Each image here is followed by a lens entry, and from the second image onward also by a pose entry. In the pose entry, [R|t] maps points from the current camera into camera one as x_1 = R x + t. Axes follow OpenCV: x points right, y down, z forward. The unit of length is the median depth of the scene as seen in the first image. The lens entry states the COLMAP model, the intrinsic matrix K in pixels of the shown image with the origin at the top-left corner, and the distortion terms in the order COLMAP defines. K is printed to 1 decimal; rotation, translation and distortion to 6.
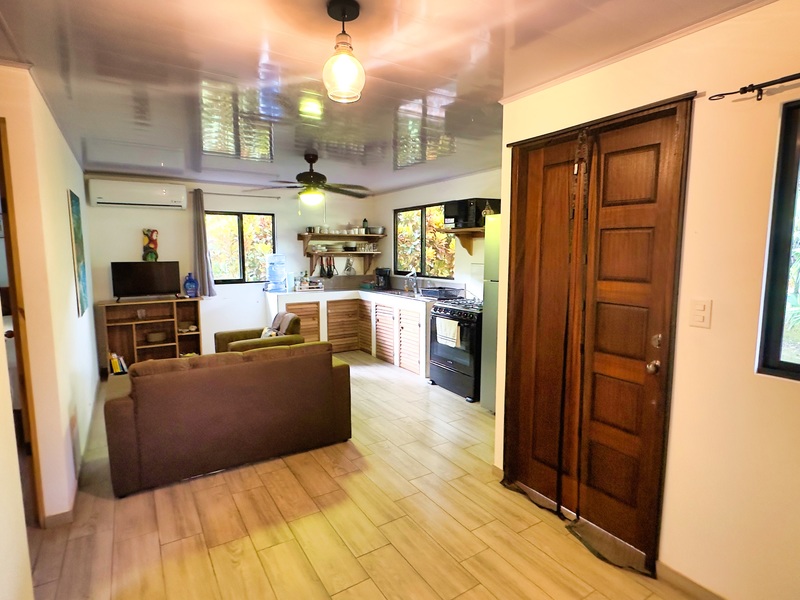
lens RADIAL K [[426.8, 0, 400.8], [0, 426.8, 299.2], [0, 0, 1]] dist [-0.002542, 0.000648]
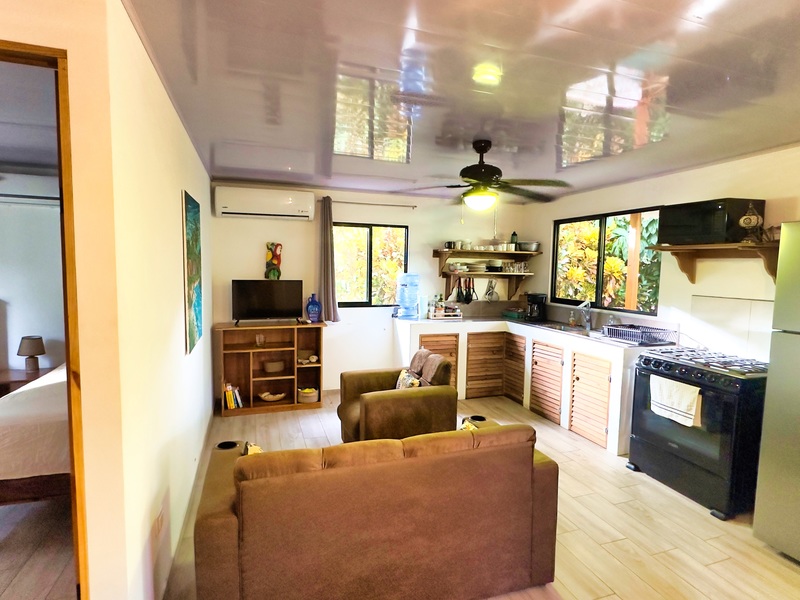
lens RADIAL K [[426.8, 0, 400.8], [0, 426.8, 299.2], [0, 0, 1]] dist [-0.002542, 0.000648]
pose [[0.972270, 0.036416, -0.231011, -0.118937], [-0.044932, 0.998487, -0.031706, -0.030109], [0.229506, 0.041207, 0.972434, 0.196212]]
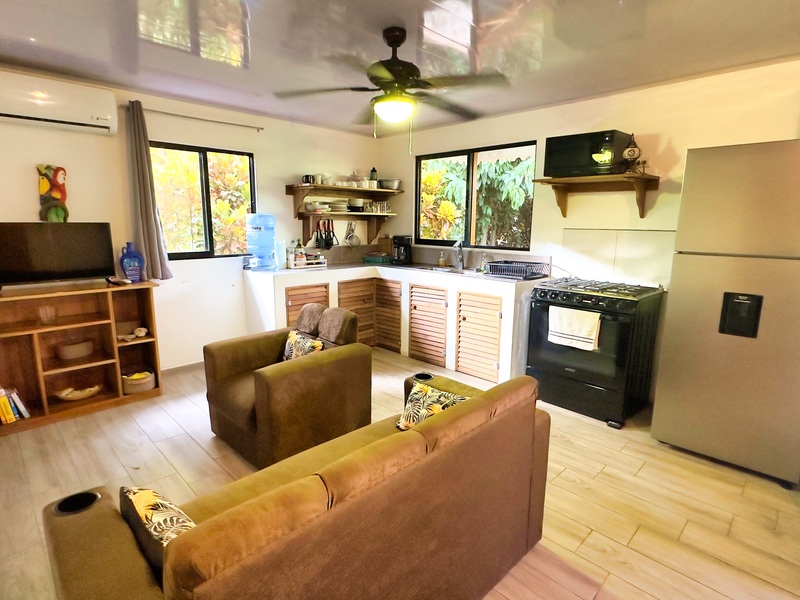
lens RADIAL K [[426.8, 0, 400.8], [0, 426.8, 299.2], [0, 0, 1]] dist [-0.002542, 0.000648]
pose [[0.976147, -0.030356, 0.214977, -0.237603], [0.015200, 0.997303, 0.071805, -0.017457], [-0.216577, -0.066825, 0.973976, 0.302784]]
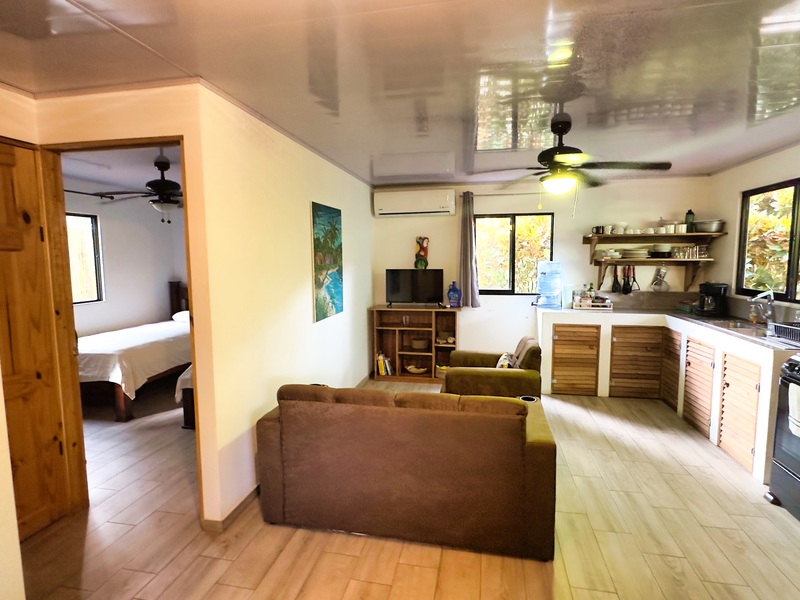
lens RADIAL K [[426.8, 0, 400.8], [0, 426.8, 299.2], [0, 0, 1]] dist [-0.002542, 0.000648]
pose [[0.719222, 0.063394, -0.691882, 0.075721], [-0.072664, 0.997231, 0.015836, -0.027592], [0.690970, 0.038885, 0.721837, 0.225484]]
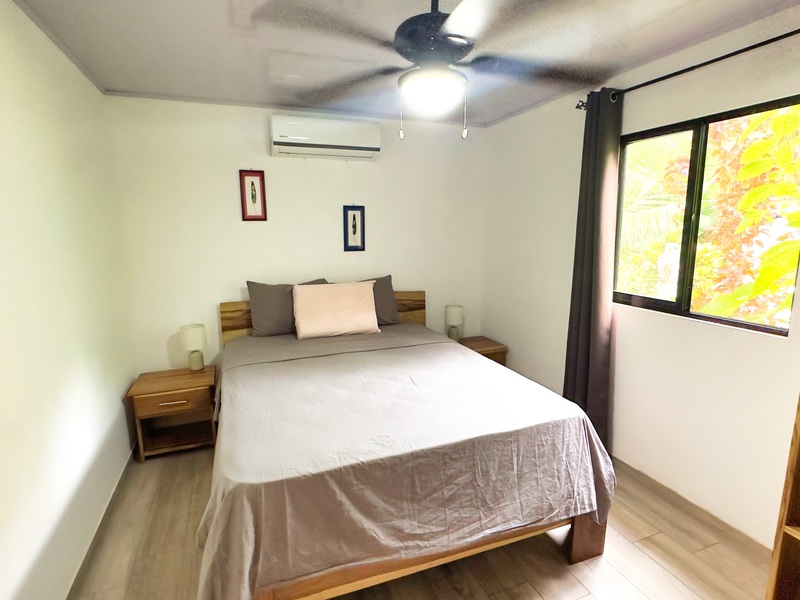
lens RADIAL K [[426.8, 0, 400.8], [0, 426.8, 299.2], [0, 0, 1]] dist [-0.002542, 0.000648]
pose [[-0.205580, 0.161439, -0.965233, 0.042254], [-0.109500, 0.976312, 0.186614, -0.098738], [0.972495, 0.144057, -0.183033, 0.873051]]
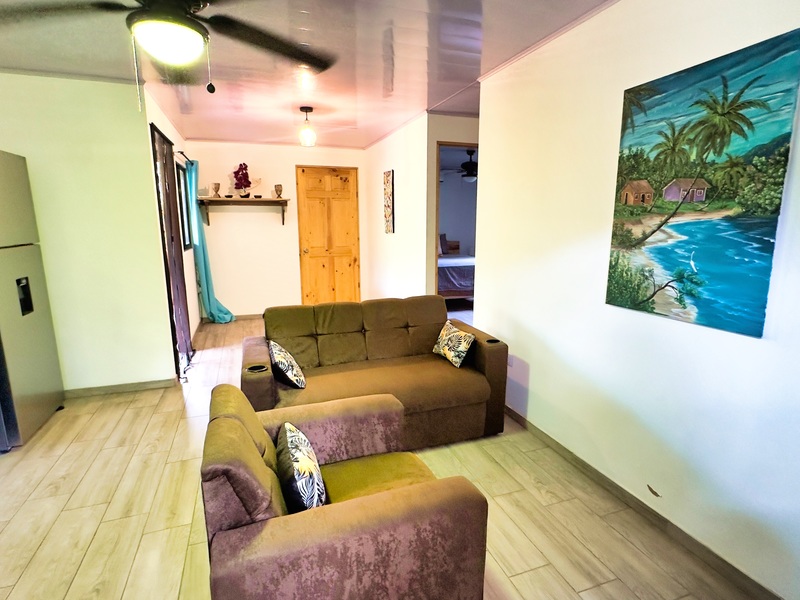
lens RADIAL K [[426.8, 0, 400.8], [0, 426.8, 299.2], [0, 0, 1]] dist [-0.002542, 0.000648]
pose [[-0.974412, -0.039201, 0.221323, -0.350504], [0.027721, 0.956197, 0.291409, -0.091723], [-0.223052, 0.290088, -0.930643, 0.974942]]
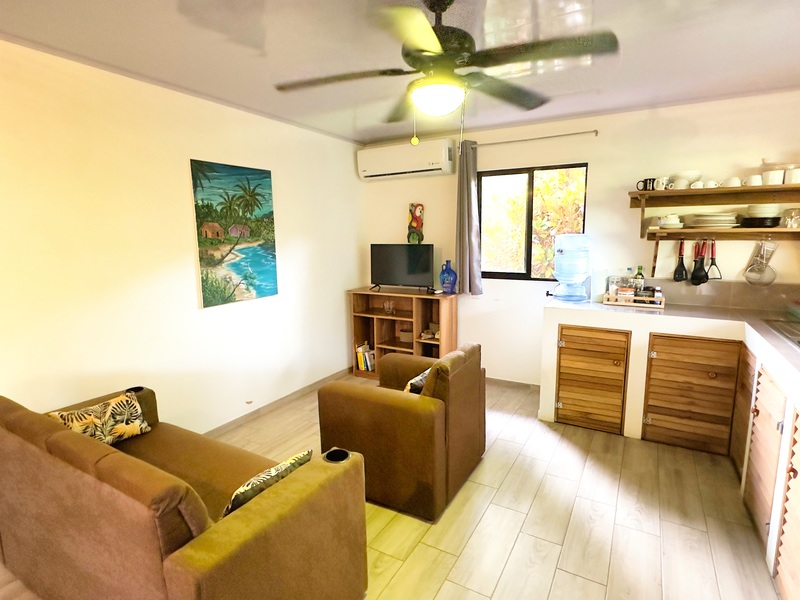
lens RADIAL K [[426.8, 0, 400.8], [0, 426.8, 299.2], [0, 0, 1]] dist [-0.002542, 0.000648]
pose [[0.459180, 0.131219, -0.878598, 0.119288], [-0.090975, 0.990776, 0.100427, -0.058924], [0.883673, 0.033817, 0.466883, 0.560539]]
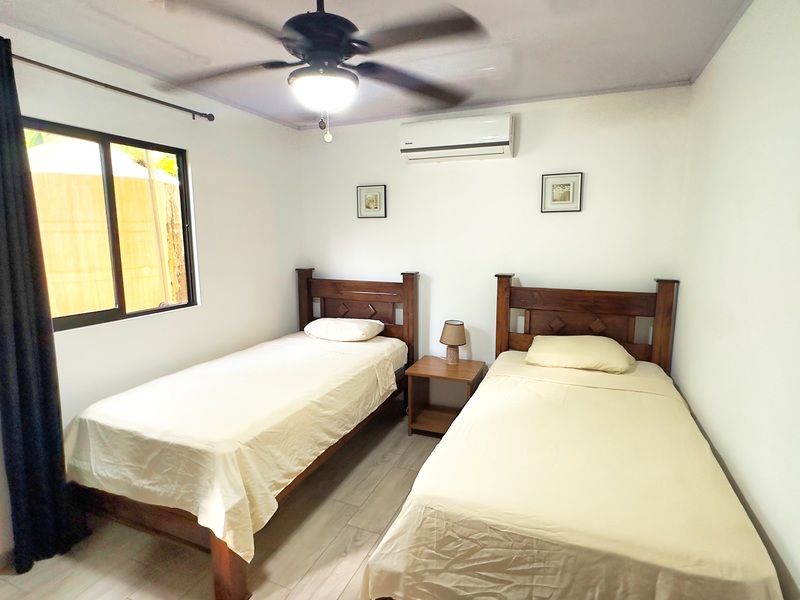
lens RADIAL K [[426.8, 0, 400.8], [0, 426.8, 299.2], [0, 0, 1]] dist [-0.002542, 0.000648]
pose [[0.825071, -0.083941, 0.558760, -0.396963], [0.063823, 0.996420, 0.055447, -0.063745], [-0.561414, -0.010086, 0.827474, 0.554075]]
